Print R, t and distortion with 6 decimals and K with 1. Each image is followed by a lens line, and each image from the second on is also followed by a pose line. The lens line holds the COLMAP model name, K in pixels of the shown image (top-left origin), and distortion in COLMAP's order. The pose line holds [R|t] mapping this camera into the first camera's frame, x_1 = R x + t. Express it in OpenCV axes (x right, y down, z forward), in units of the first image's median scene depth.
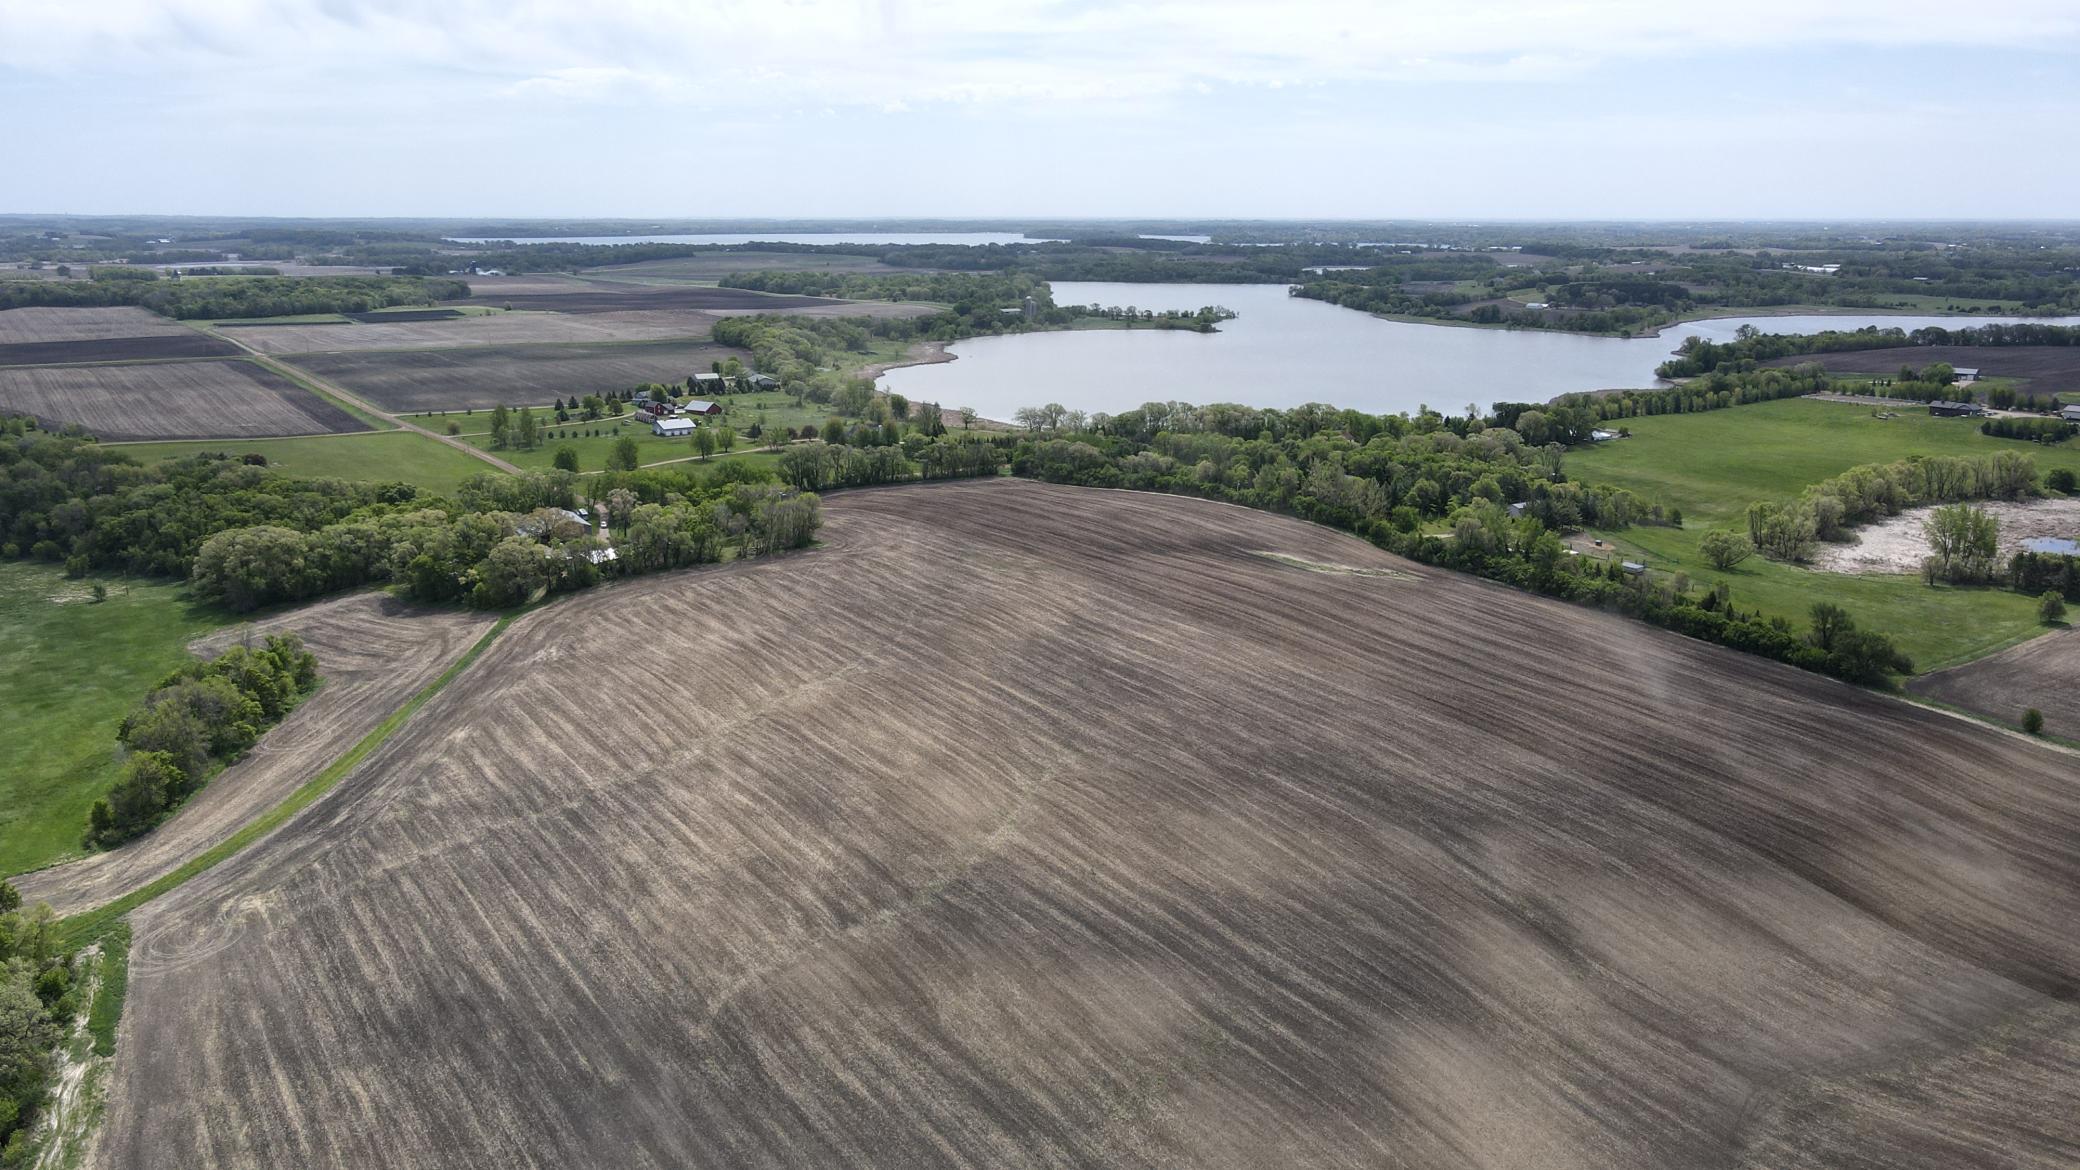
lens RADIAL K [[1546.8, 0, 1037.1], [0, 1546.8, 580.9], [0, 0, 1]] dist [-0.006568, 0.054295]
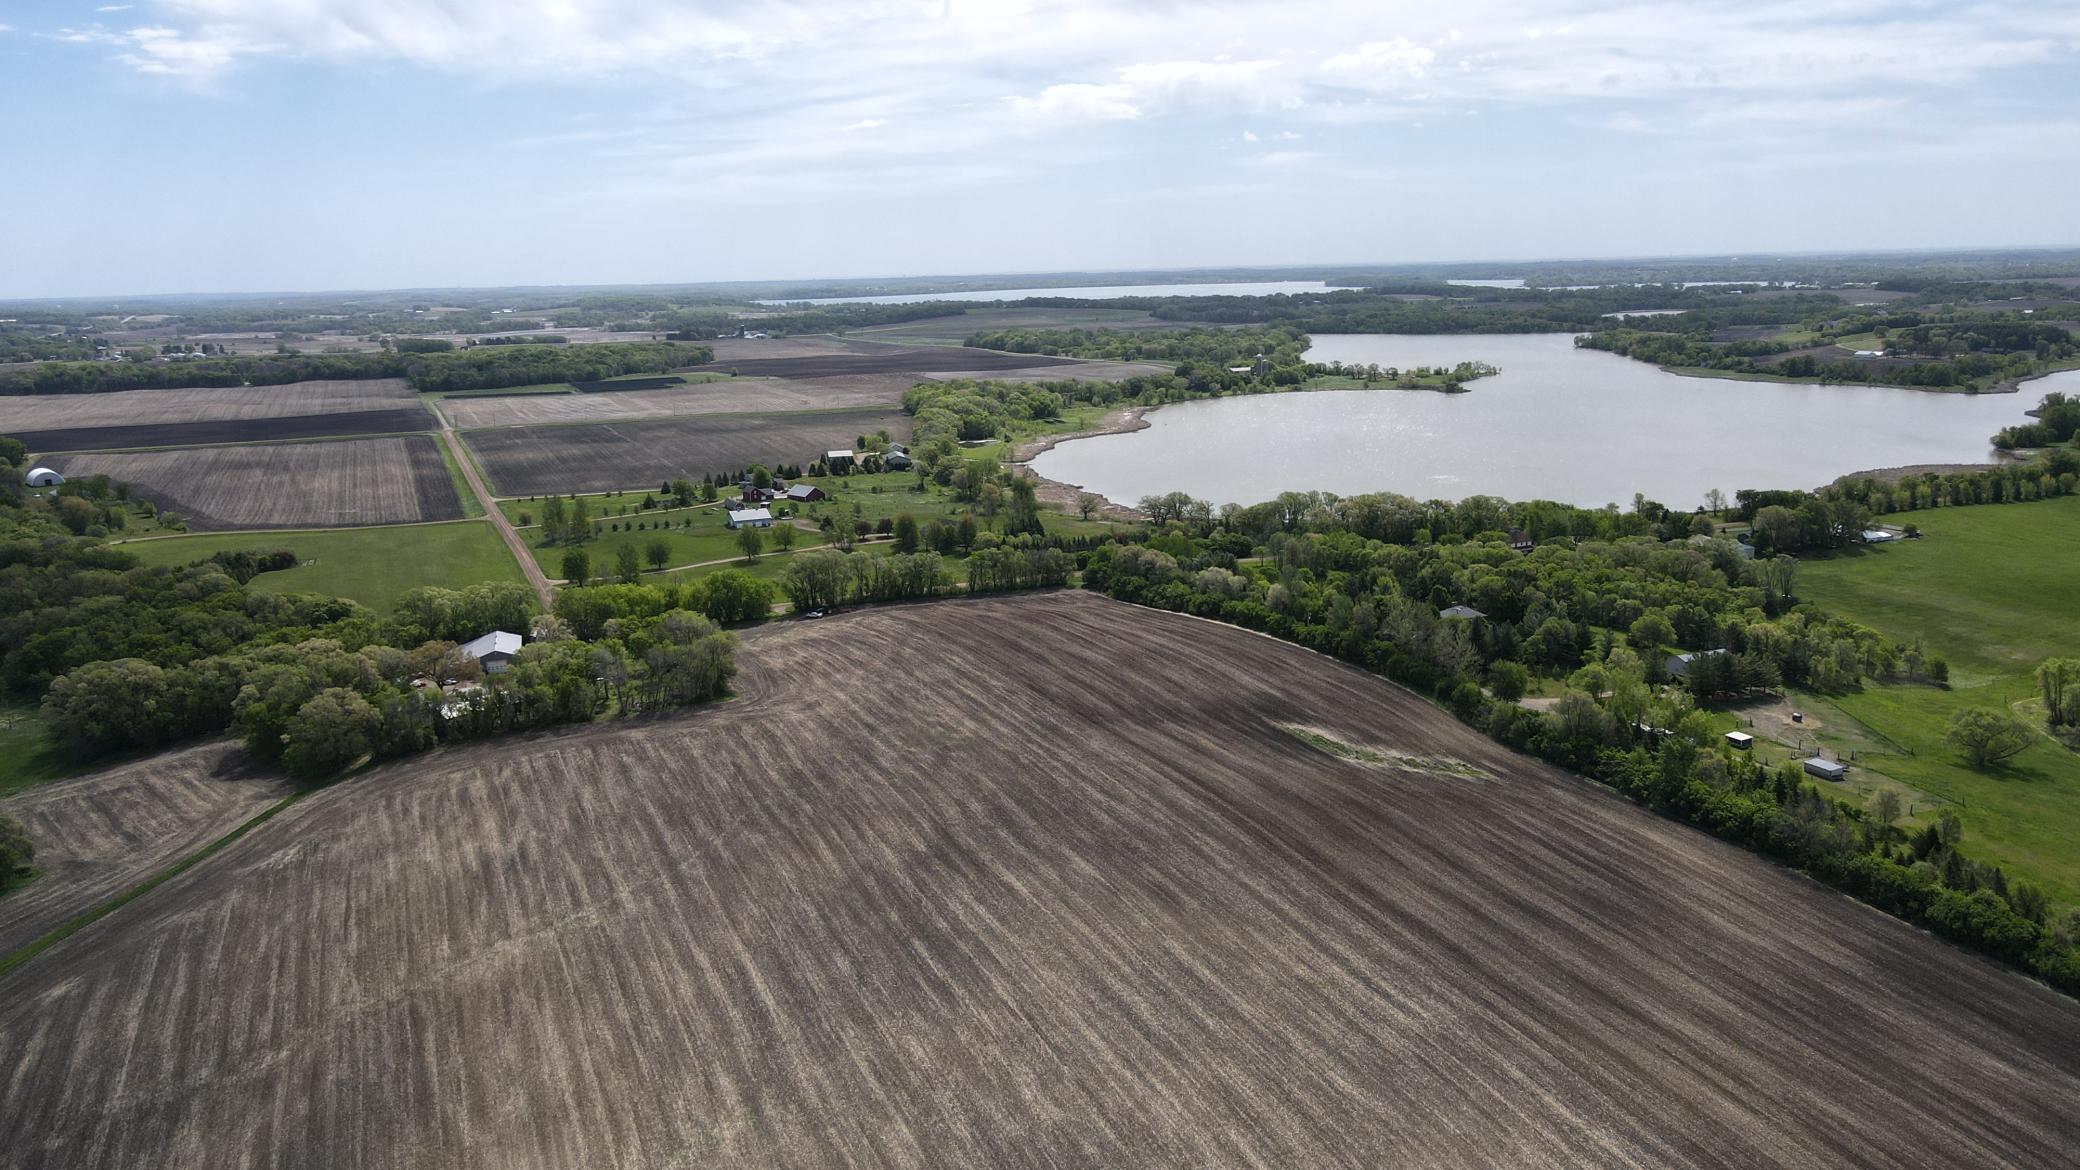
lens RADIAL K [[1546.8, 0, 1037.1], [0, 1546.8, 580.9], [0, 0, 1]] dist [-0.006568, 0.054295]
pose [[0.978820, 0.014587, -0.204202, 0.160675], [-0.020930, 0.999362, -0.028939, -0.057740], [0.203650, 0.032600, 0.978501, 0.221133]]
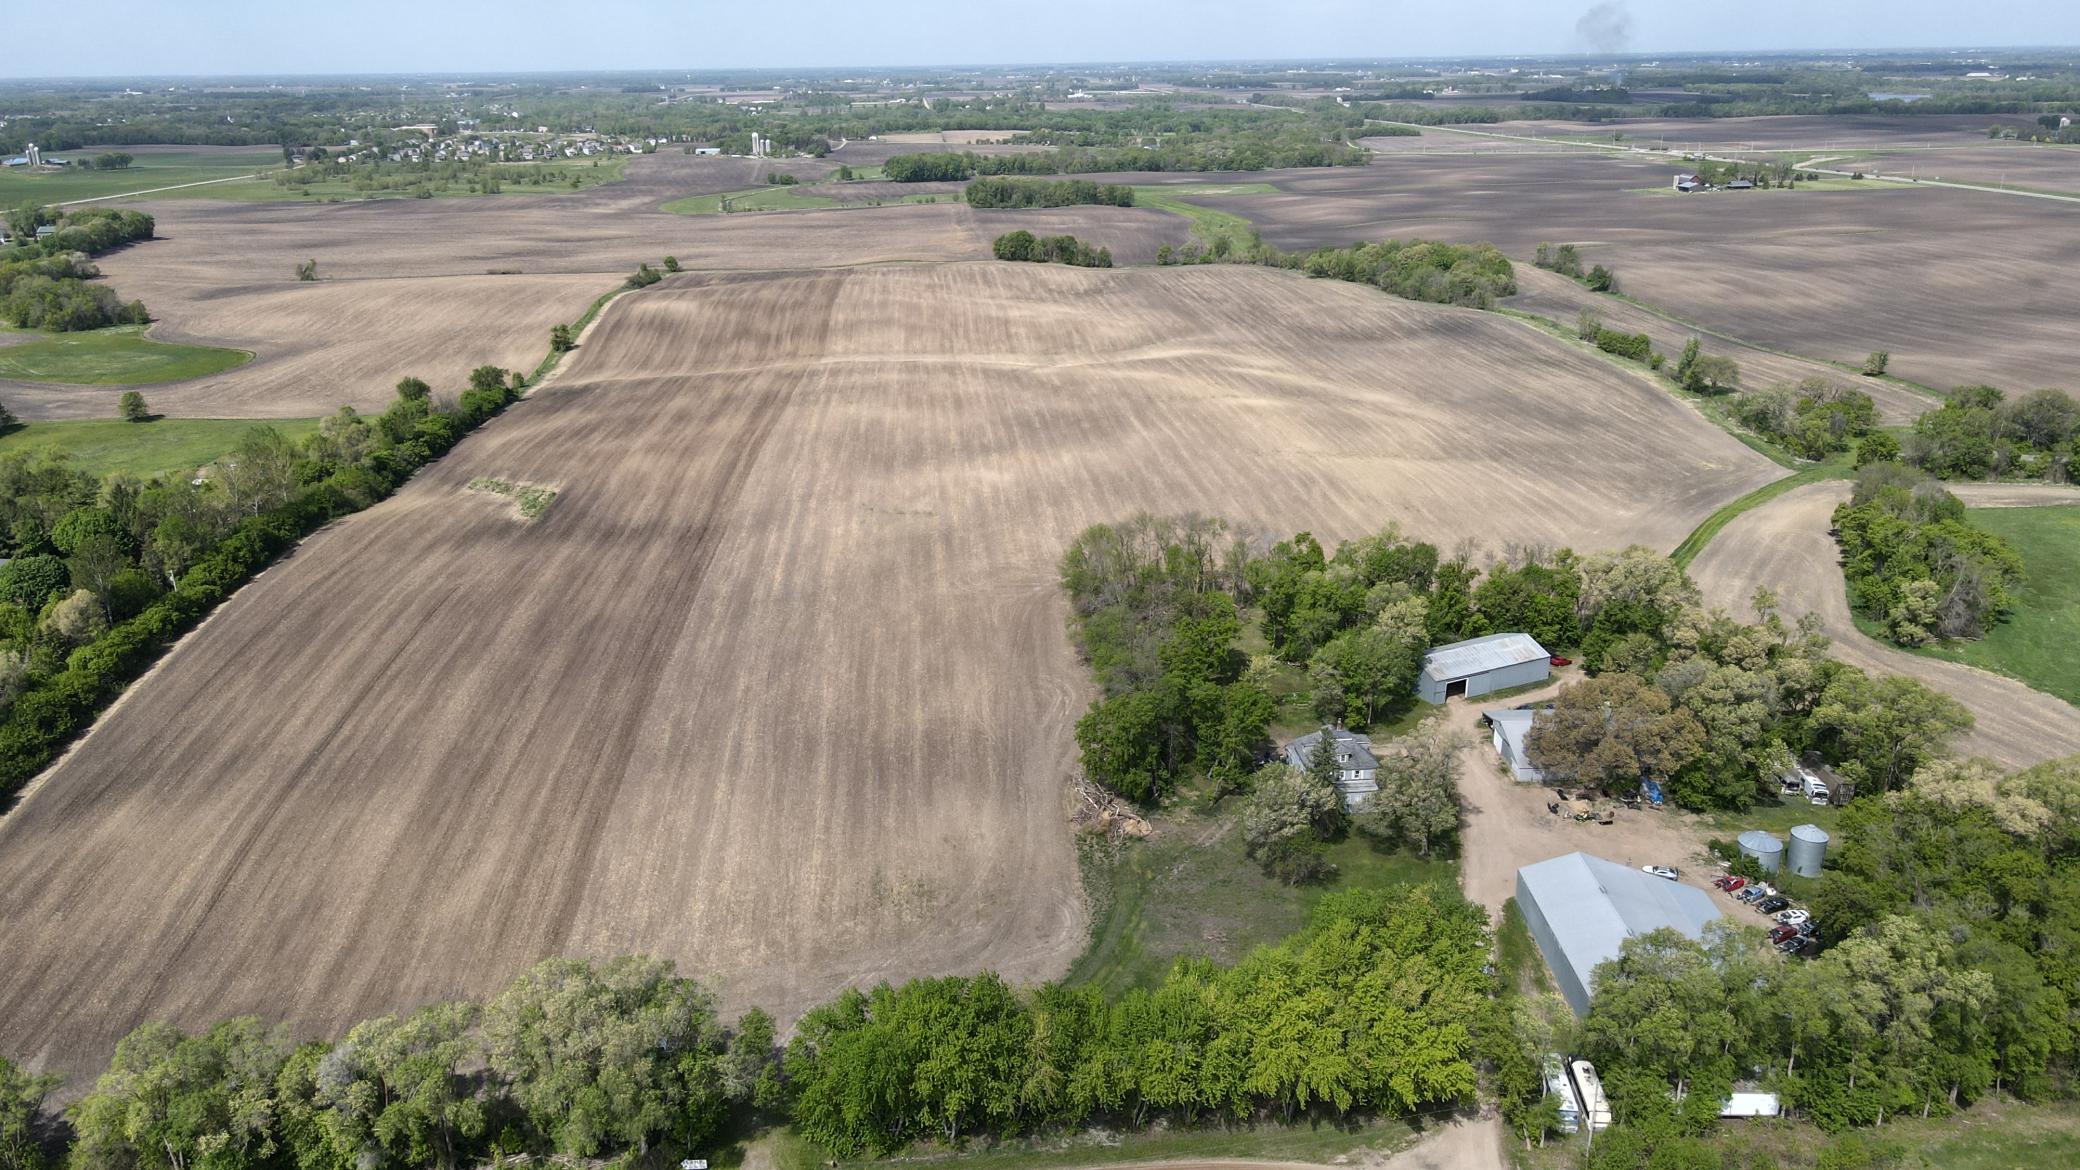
lens RADIAL K [[1526.8, 0, 1025.5], [0, 1526.8, 595.4], [0, 0, 1]] dist [-0.002614, 0.039927]
pose [[-0.856627, -0.160508, 0.490334, -0.347820], [0.135261, 0.847268, 0.513654, -0.278367], [-0.497890, 0.506333, -0.704082, 1.253143]]
